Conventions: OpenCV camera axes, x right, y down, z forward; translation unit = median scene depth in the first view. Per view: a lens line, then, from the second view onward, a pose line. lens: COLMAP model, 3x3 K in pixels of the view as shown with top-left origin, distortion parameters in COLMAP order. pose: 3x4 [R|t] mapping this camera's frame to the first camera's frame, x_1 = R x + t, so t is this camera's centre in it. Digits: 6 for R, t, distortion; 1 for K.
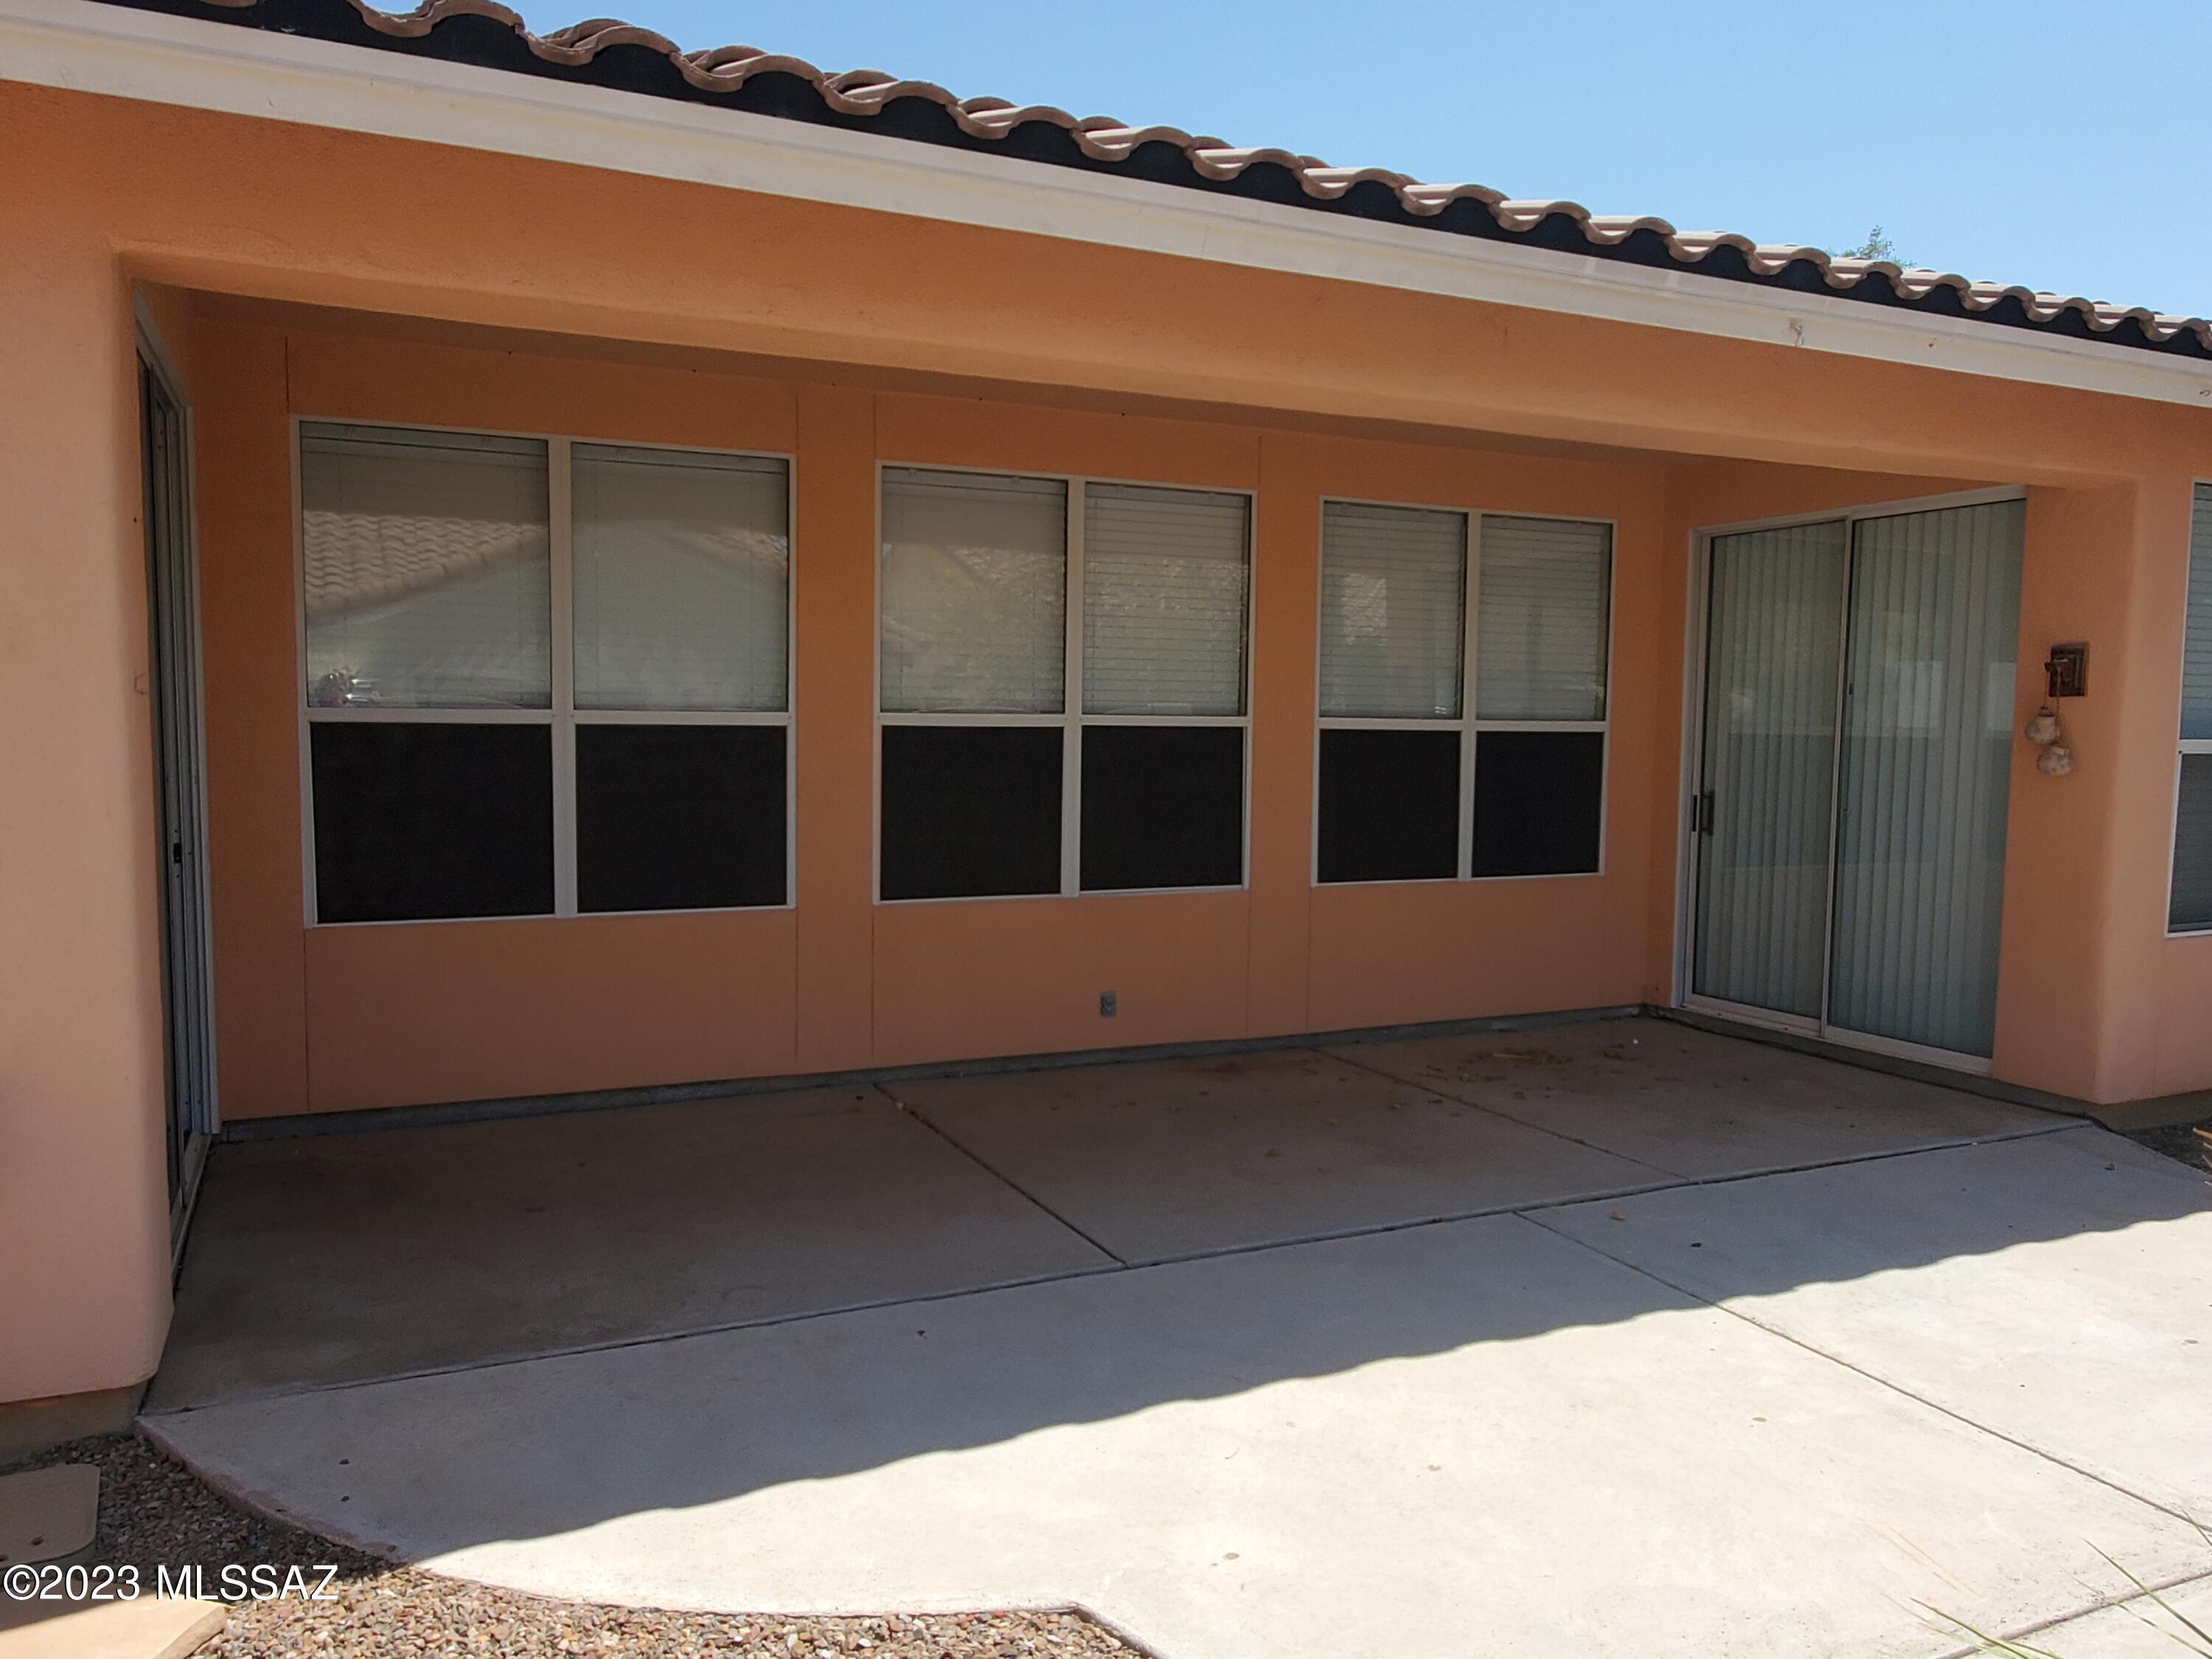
lens RADIAL K [[1624.5, 0, 1100.9], [0, 1624.5, 855.9], [0, 0, 1]] dist [0.007779, -0.014174]
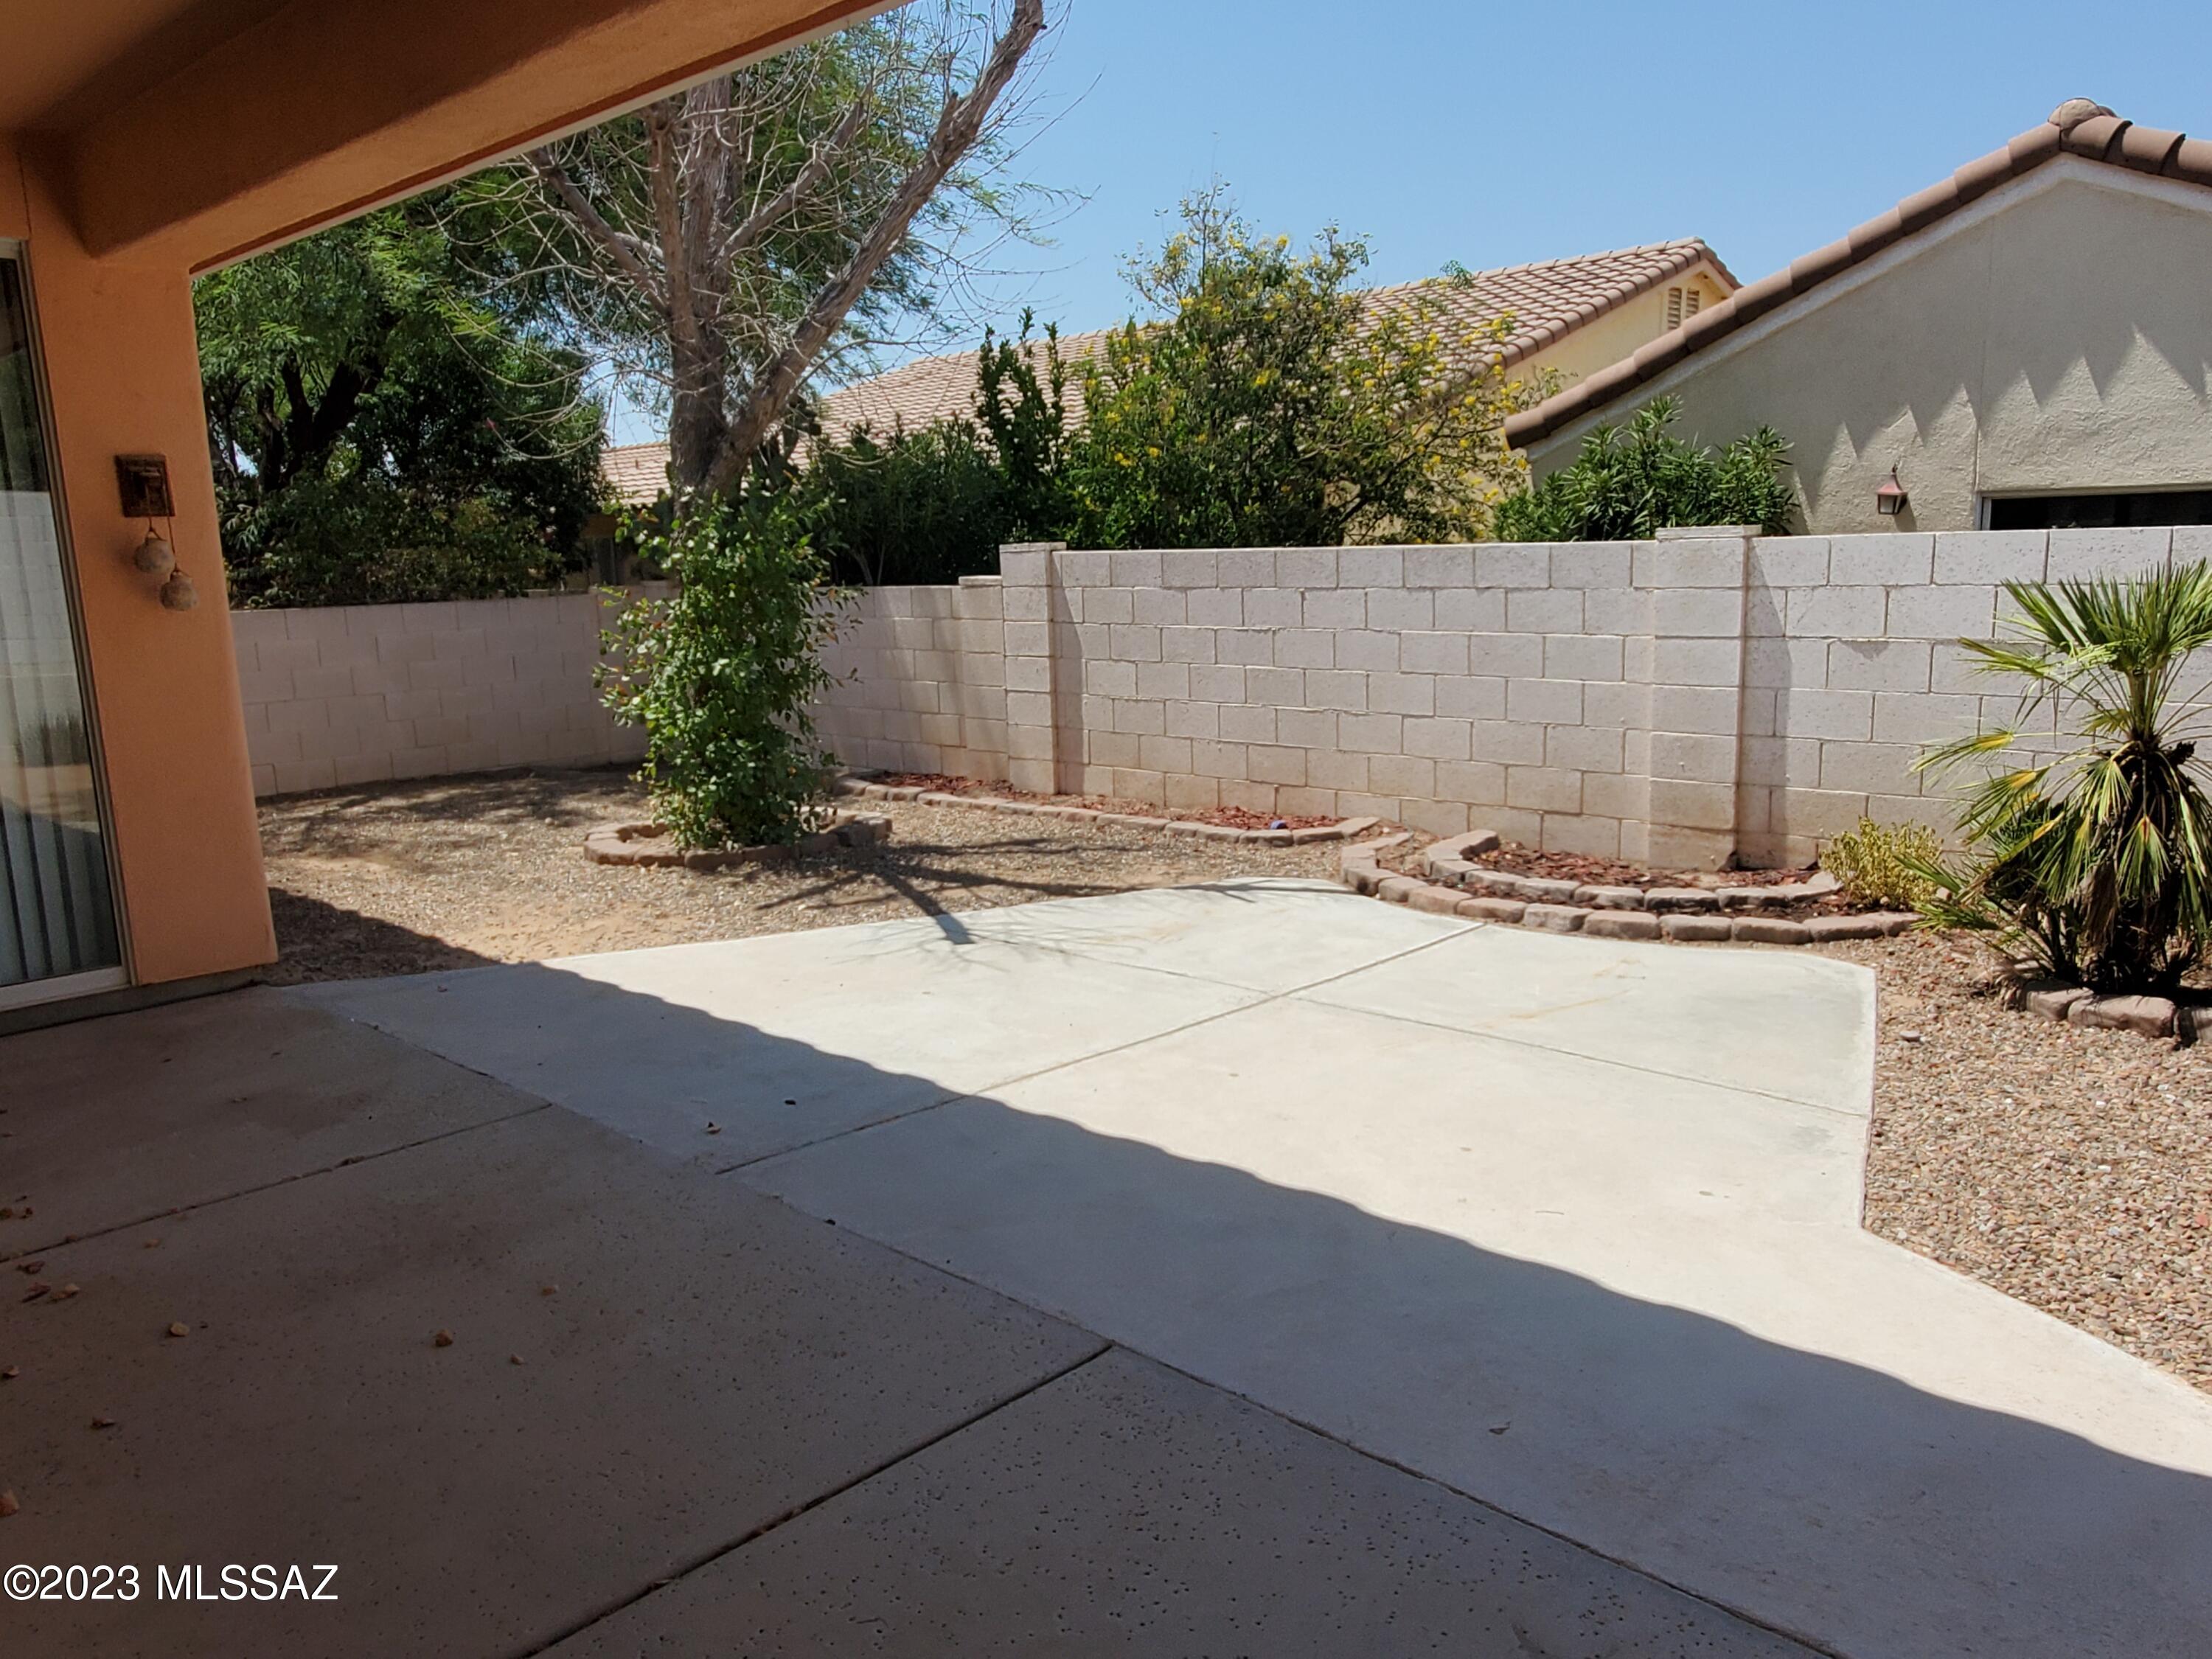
lens RADIAL K [[1624.5, 0, 1100.9], [0, 1624.5, 855.9], [0, 0, 1]] dist [0.007779, -0.014174]
pose [[-0.360645, -0.171366, 0.916825, -0.584811], [0.099312, 0.970333, 0.220433, -0.095081], [-0.927401, 0.170550, -0.332927, 1.246602]]
